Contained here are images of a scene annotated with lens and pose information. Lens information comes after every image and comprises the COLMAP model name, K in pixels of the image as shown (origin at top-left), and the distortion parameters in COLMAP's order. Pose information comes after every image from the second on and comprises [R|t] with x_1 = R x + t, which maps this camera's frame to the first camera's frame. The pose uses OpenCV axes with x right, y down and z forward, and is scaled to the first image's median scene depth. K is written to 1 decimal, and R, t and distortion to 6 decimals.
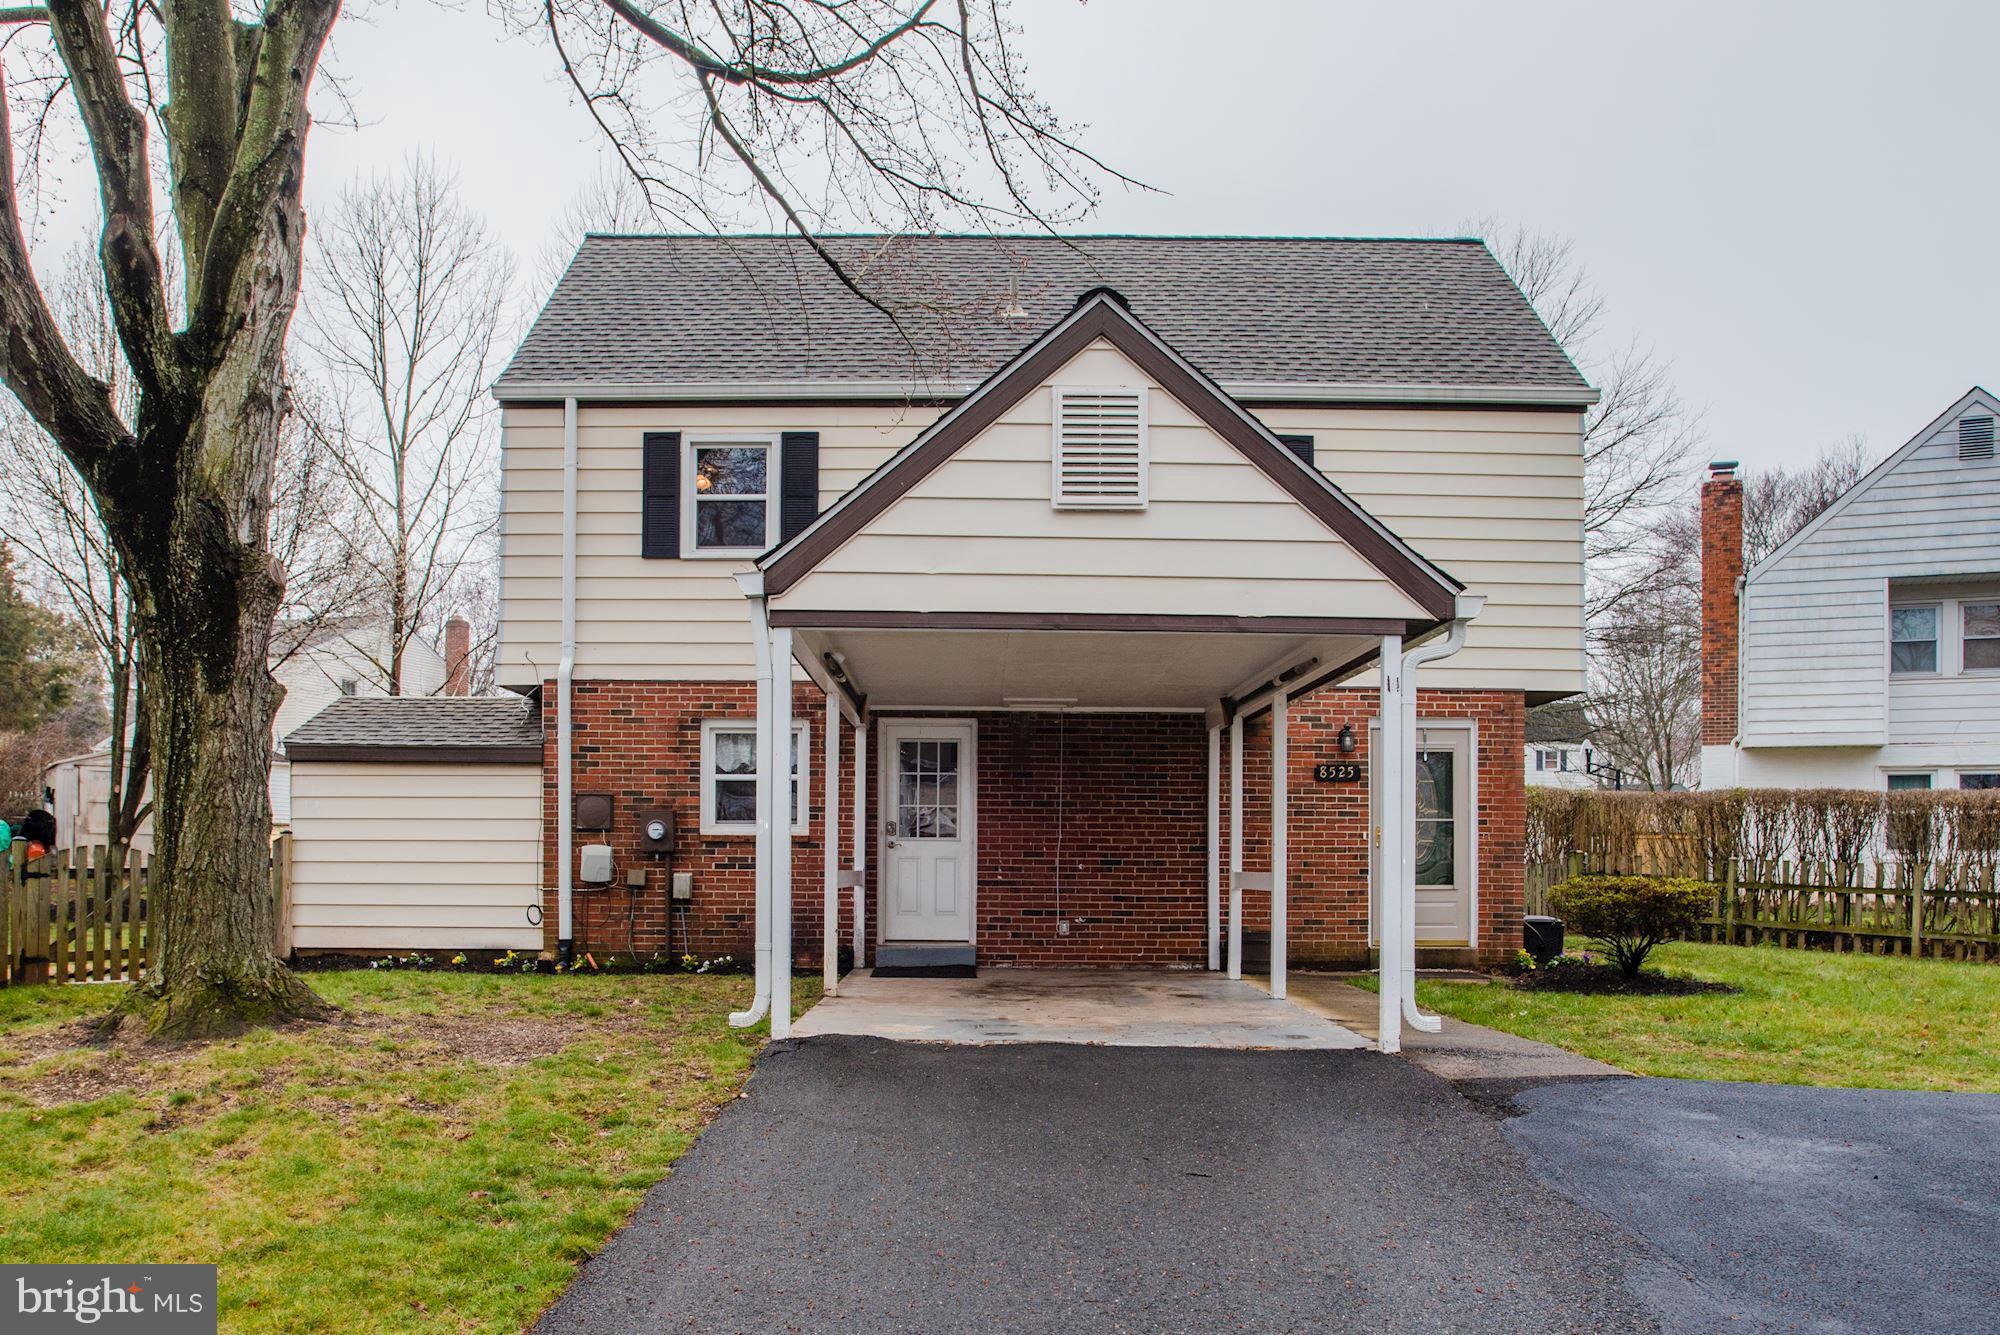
lens RADIAL K [[2977.7, 0, 1000.0], [0, 2977.7, 667.5], [0, 0, 1]] dist [-0.243277, 0.181362]
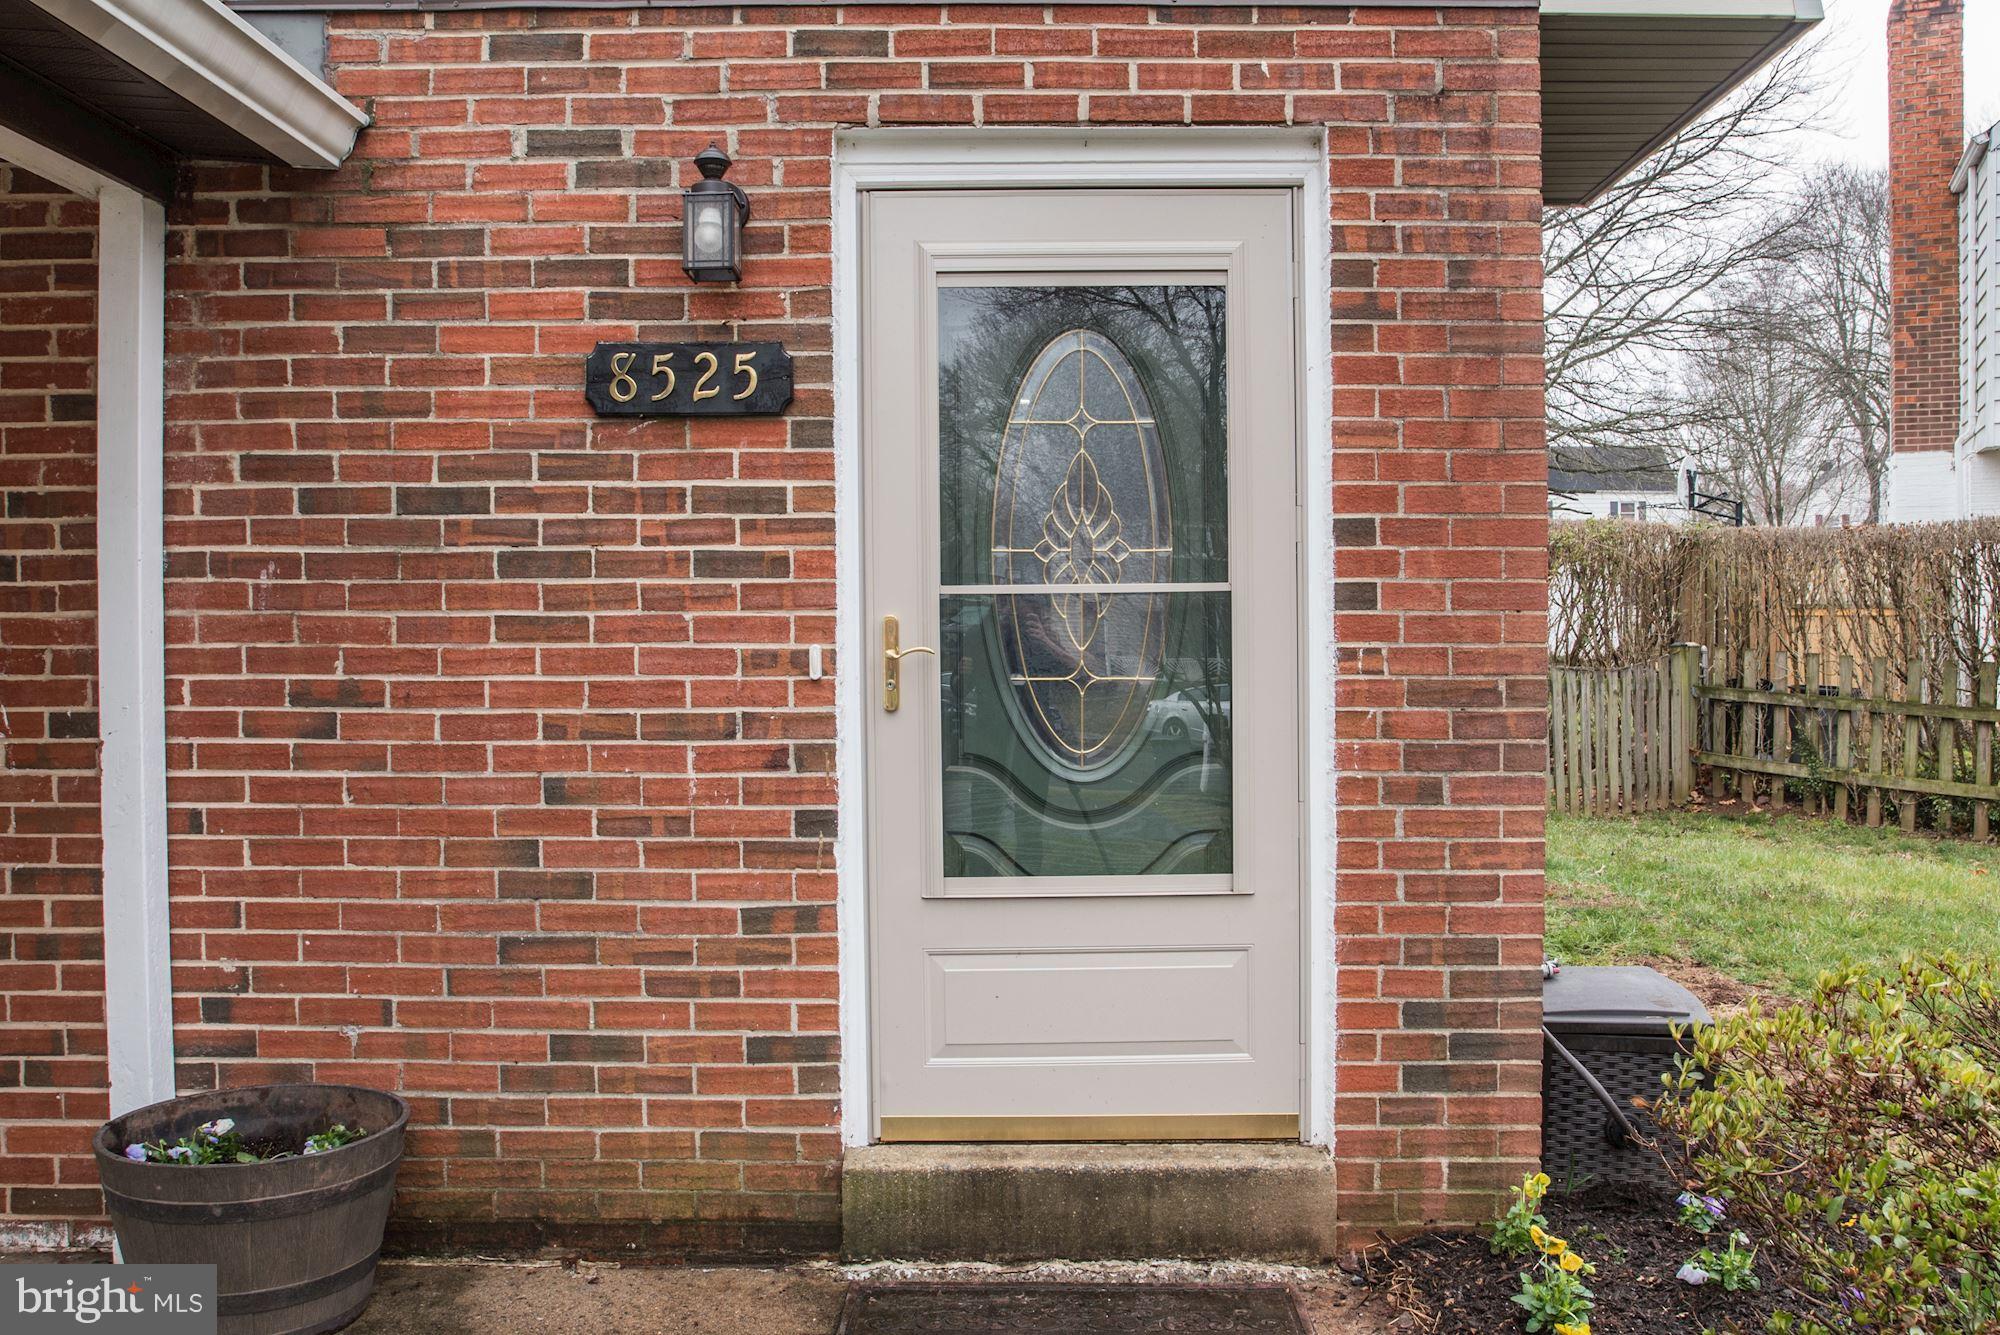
lens RADIAL K [[2977.7, 0, 1000.0], [0, 2977.7, 667.5], [0, 0, 1]] dist [-0.243277, 0.181362]
pose [[0.999611, -0.012117, -0.025130, 0.142109], [0.014031, 0.996898, 0.077449, 0.040061], [0.024113, -0.077772, 0.996680, 0.777308]]
